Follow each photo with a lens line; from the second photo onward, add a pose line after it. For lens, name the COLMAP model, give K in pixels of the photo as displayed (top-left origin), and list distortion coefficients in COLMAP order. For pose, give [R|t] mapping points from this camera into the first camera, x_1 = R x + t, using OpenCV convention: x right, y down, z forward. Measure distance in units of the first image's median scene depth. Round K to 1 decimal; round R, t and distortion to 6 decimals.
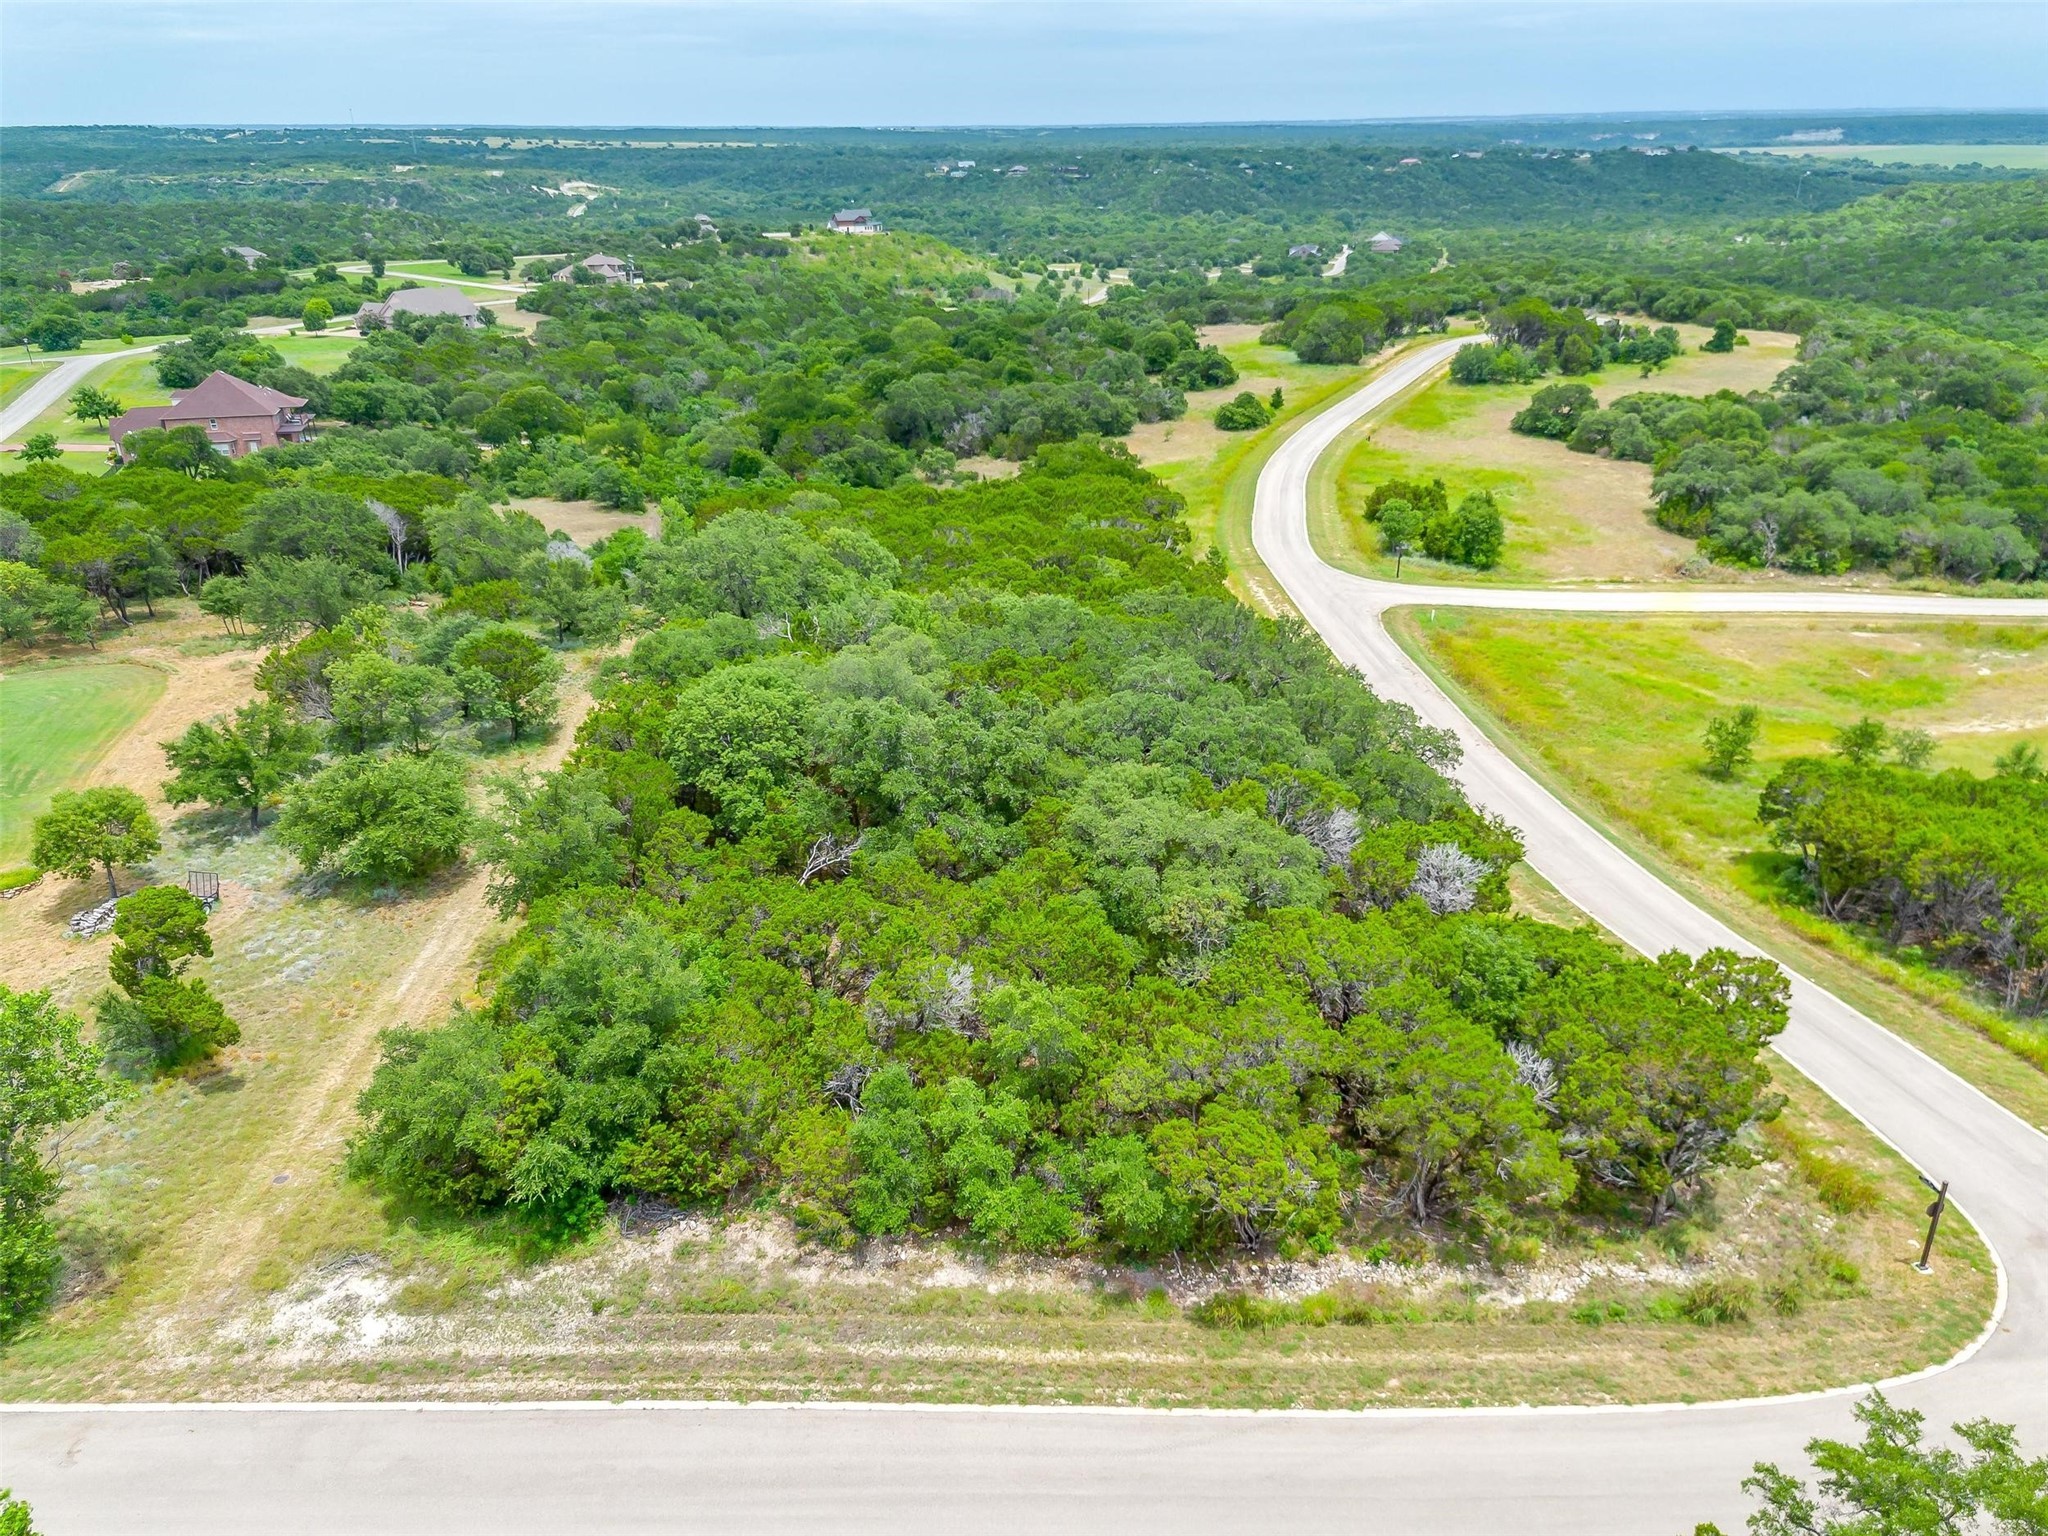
lens RADIAL K [[1450.5, 0, 1033.0], [0, 1450.5, 771.3], [0, 0, 1]] dist [0.085692, -0.060962]
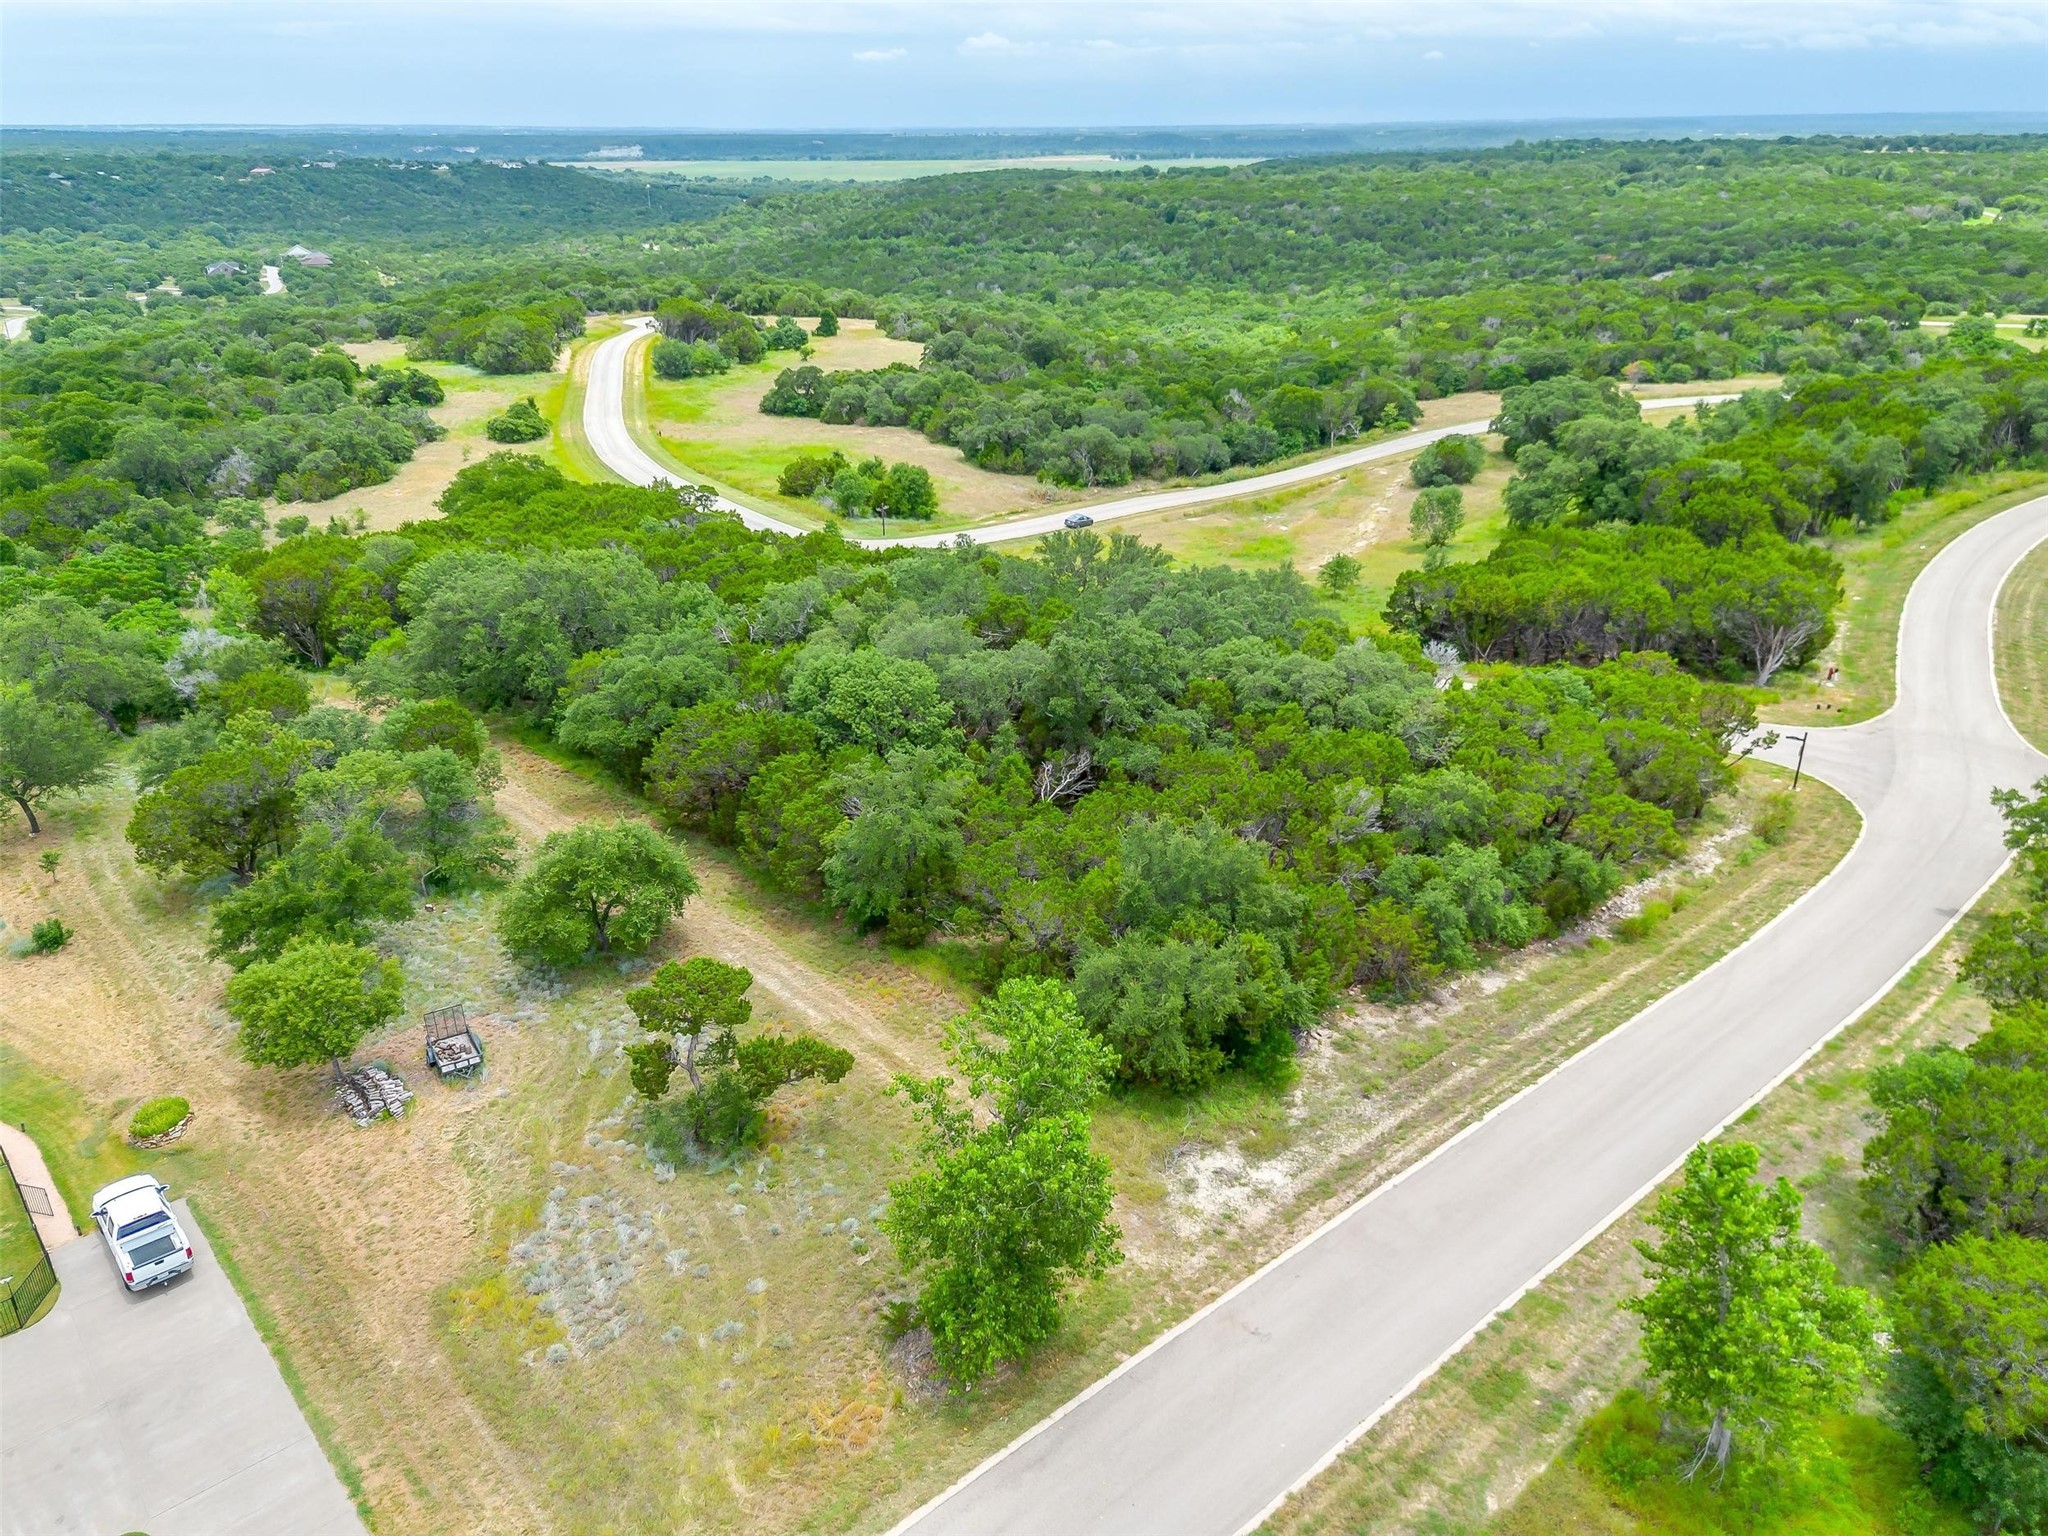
lens RADIAL K [[1450.5, 0, 1033.0], [0, 1450.5, 771.3], [0, 0, 1]] dist [0.085692, -0.060962]
pose [[0.756055, -0.260733, 0.600332, -0.347379], [0.265149, 0.960604, 0.083276, -0.019086], [-0.598395, 0.096216, 0.795403, 0.054259]]
